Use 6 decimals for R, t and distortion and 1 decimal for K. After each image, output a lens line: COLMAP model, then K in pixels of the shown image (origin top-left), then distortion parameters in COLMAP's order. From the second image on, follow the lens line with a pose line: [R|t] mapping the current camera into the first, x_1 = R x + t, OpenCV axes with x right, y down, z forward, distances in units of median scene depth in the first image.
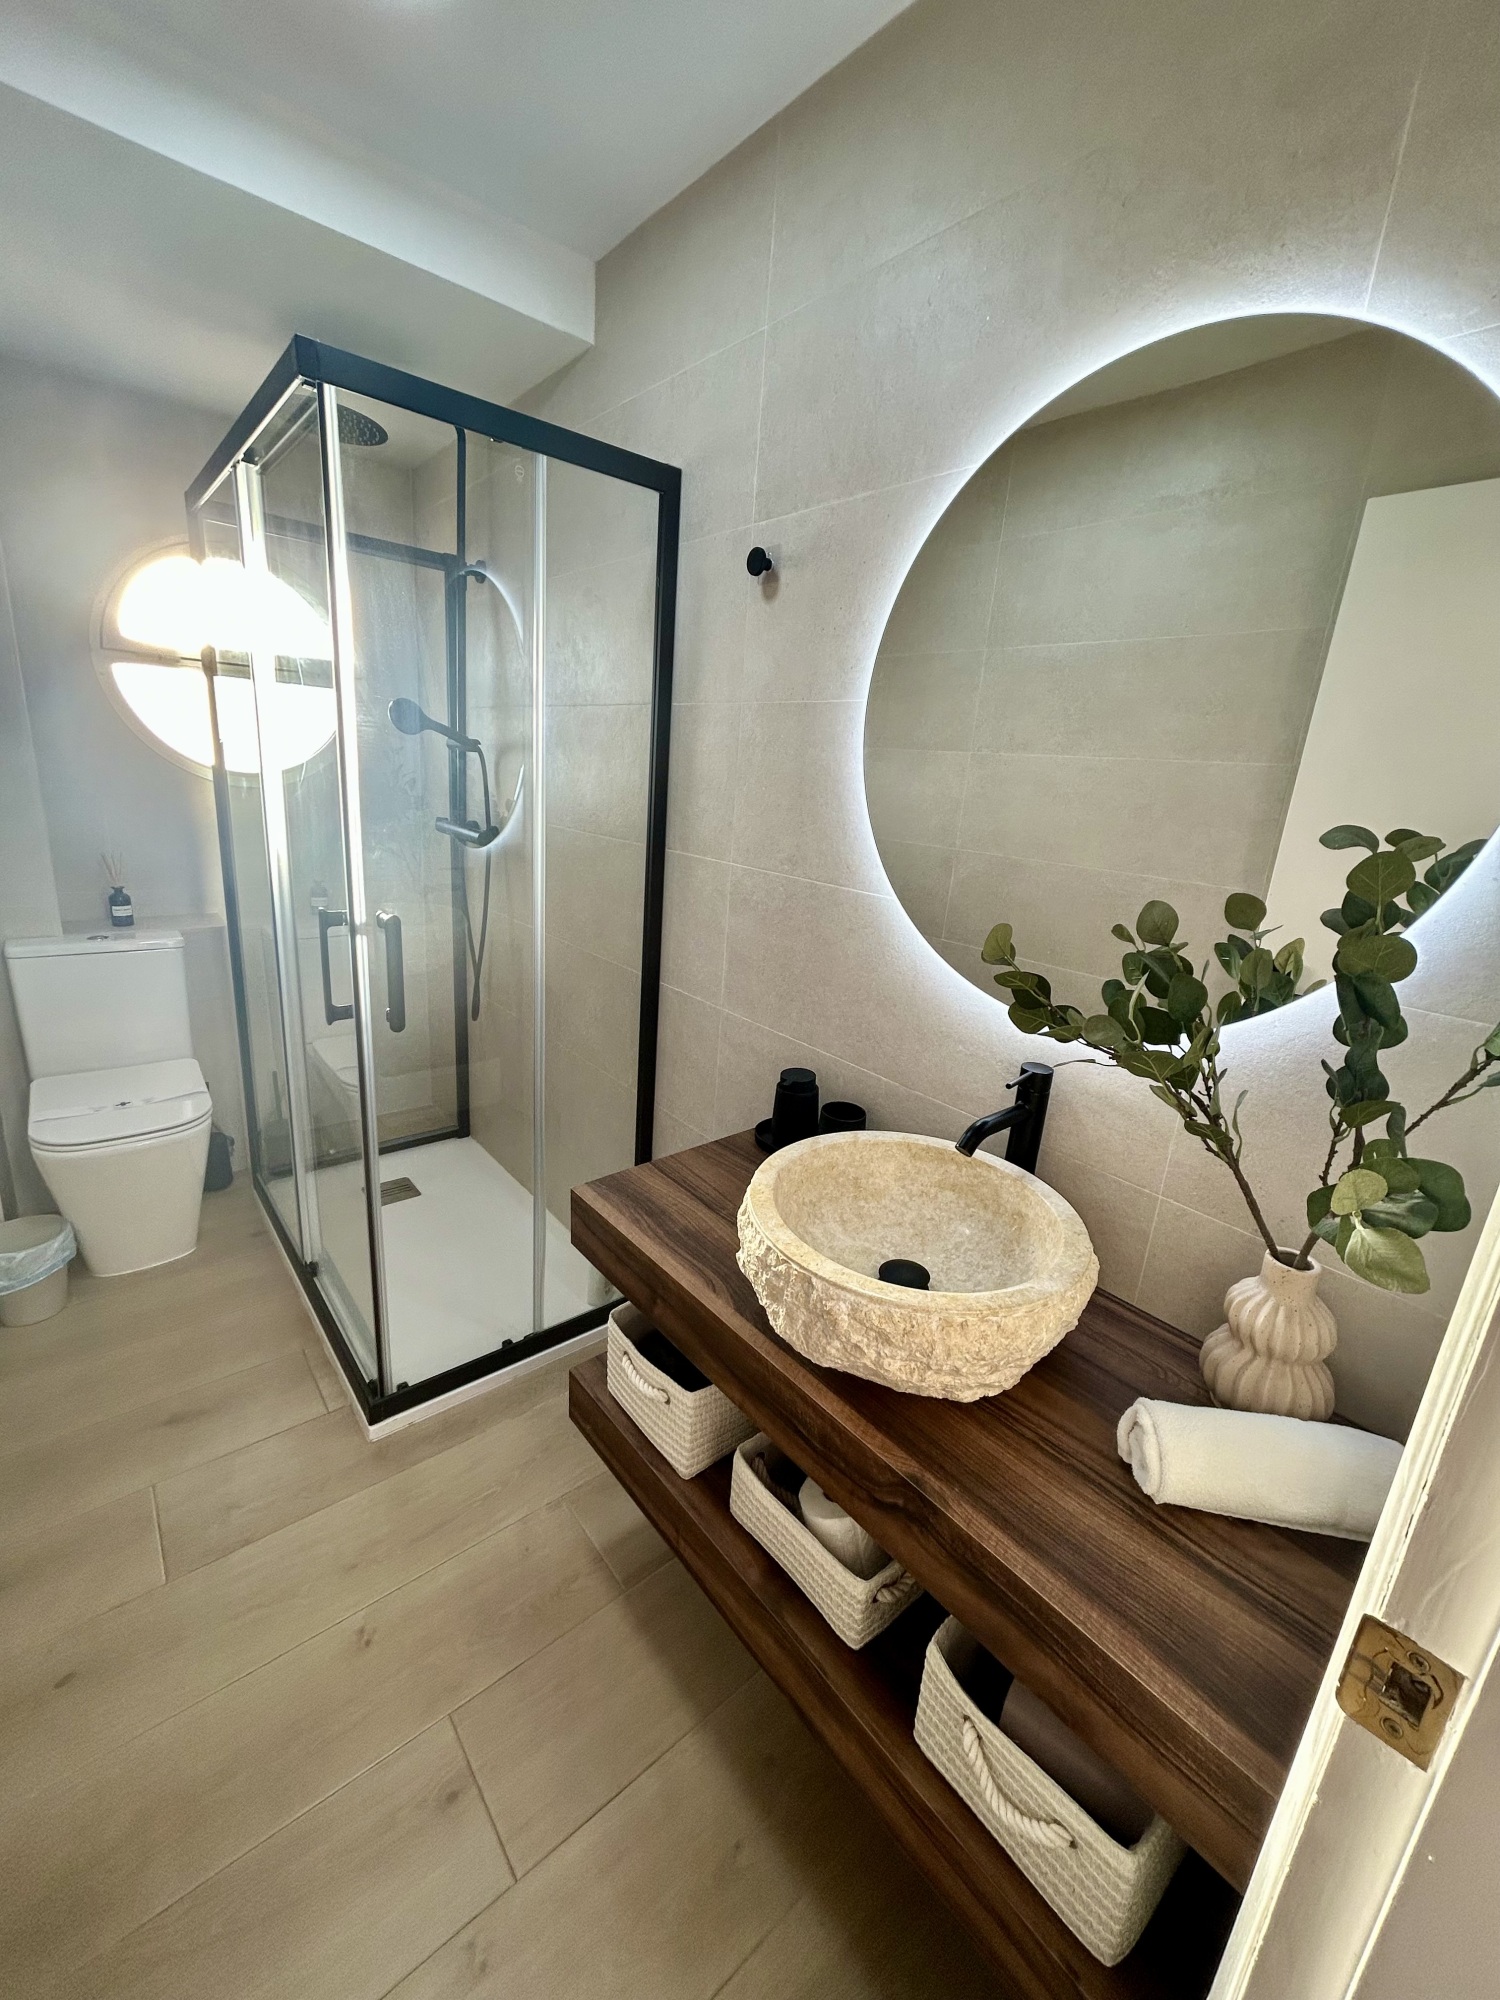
lens RADIAL K [[802.6, 0, 747.2], [0, 802.6, 997.3], [0, 0, 1]] dist [-0.002341, 0.000896]
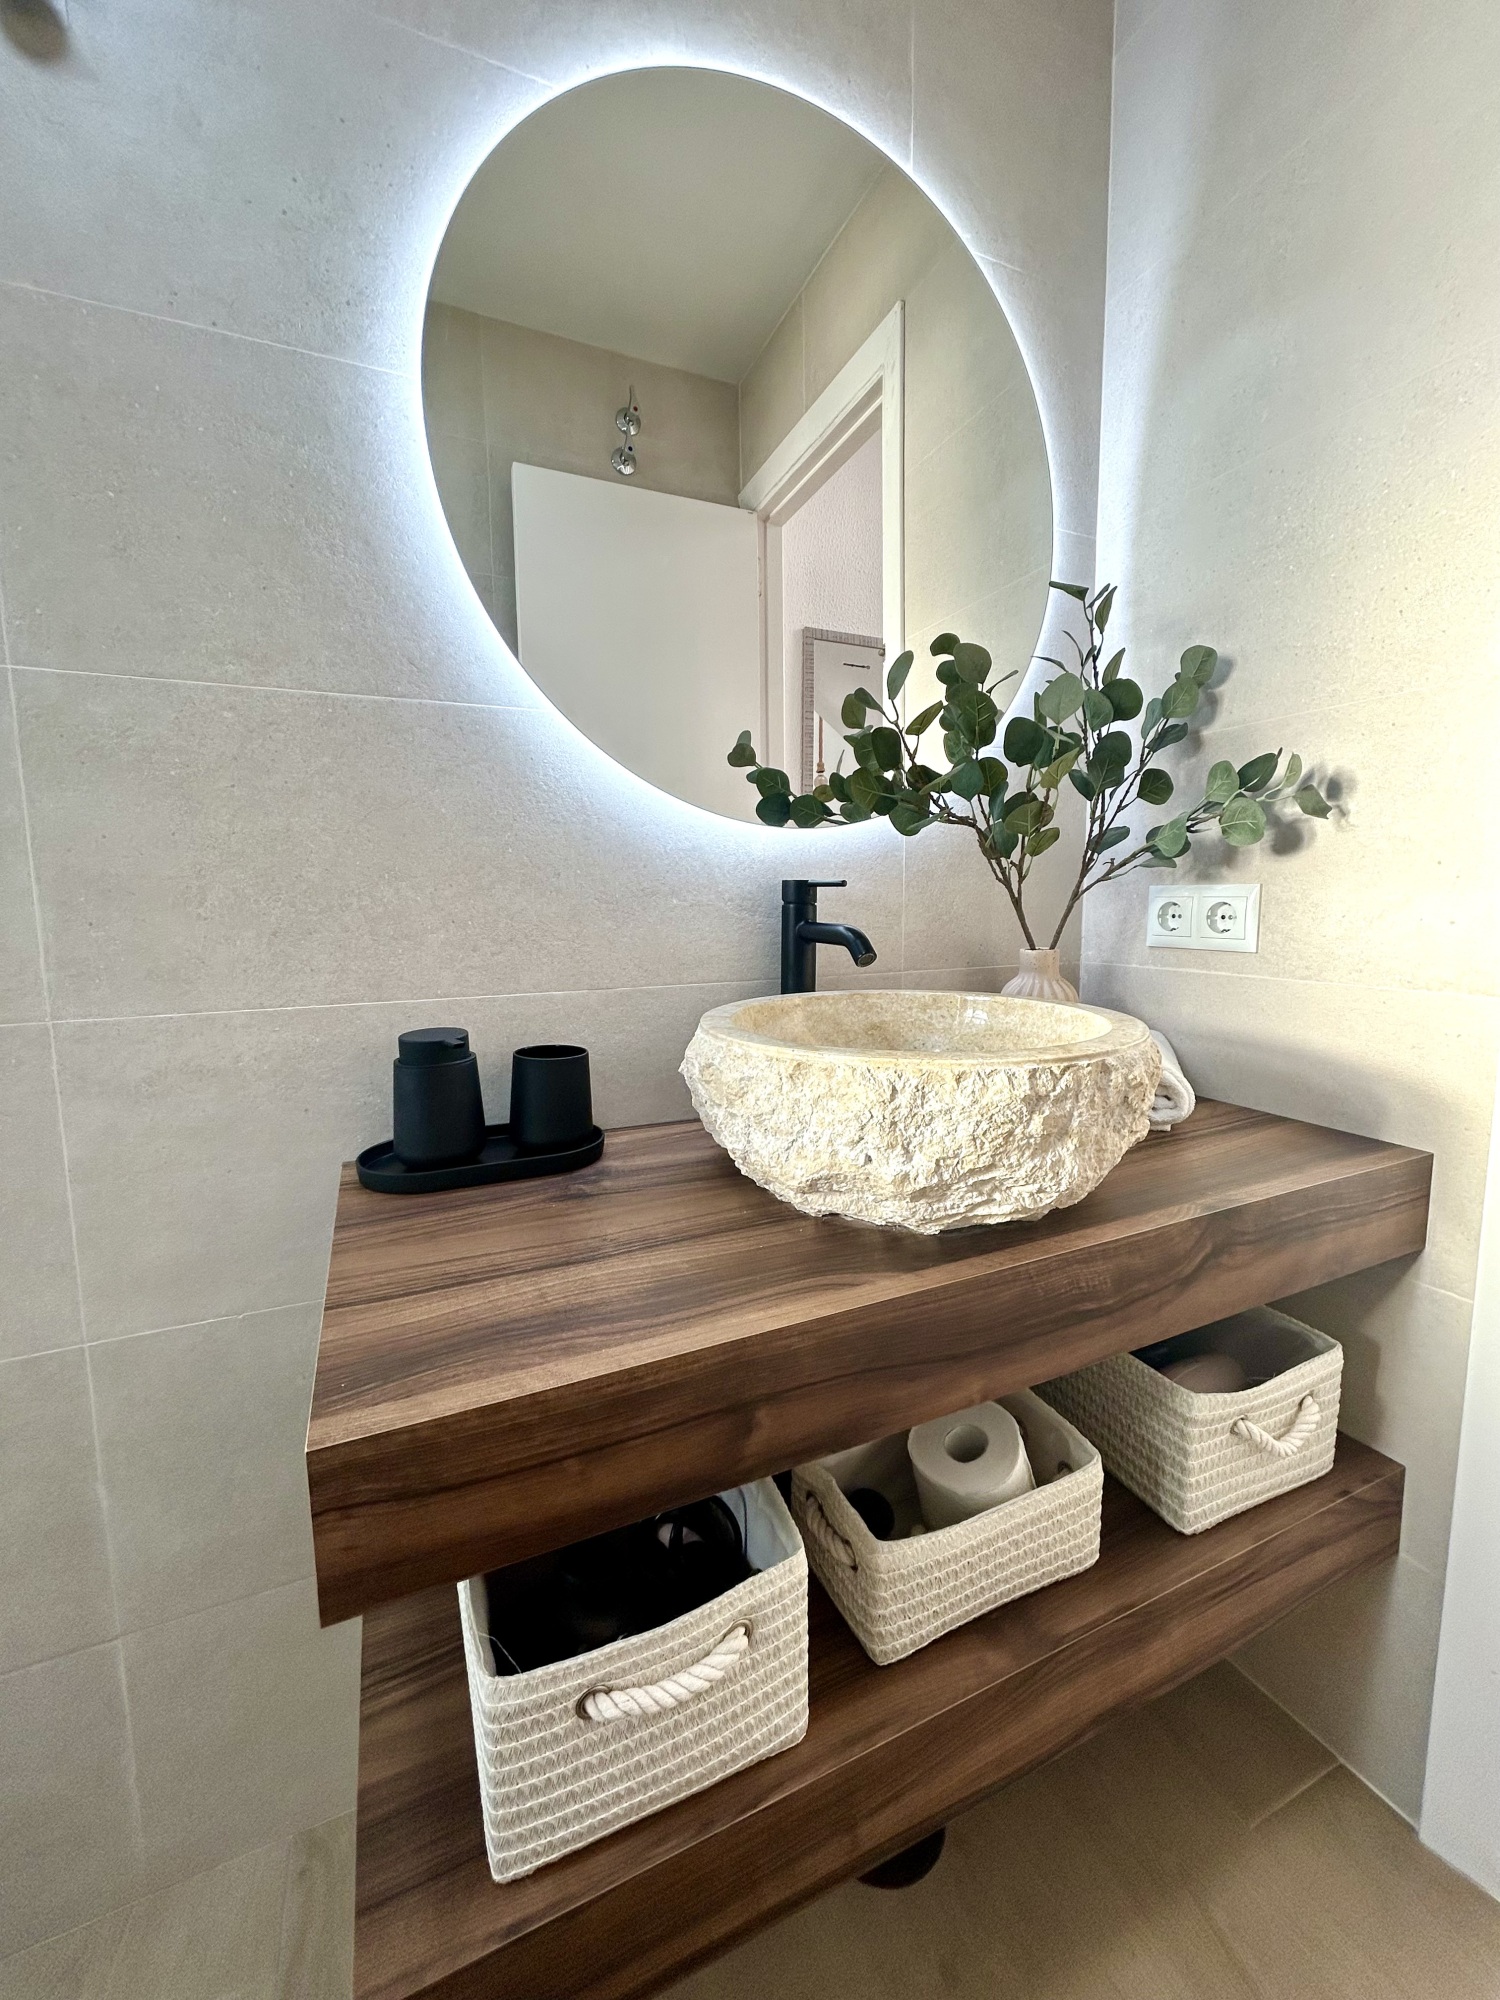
lens RADIAL K [[802.6, 0, 749.5], [0, 802.6, 998.2], [0, 0, 1]] dist [-0.002341, 0.000896]
pose [[0.261600, -0.187354, 0.946818, -0.489376], [0.294457, 0.949704, 0.106568, 0.096435], [-0.919163, 0.250919, 0.303611, 0.779530]]
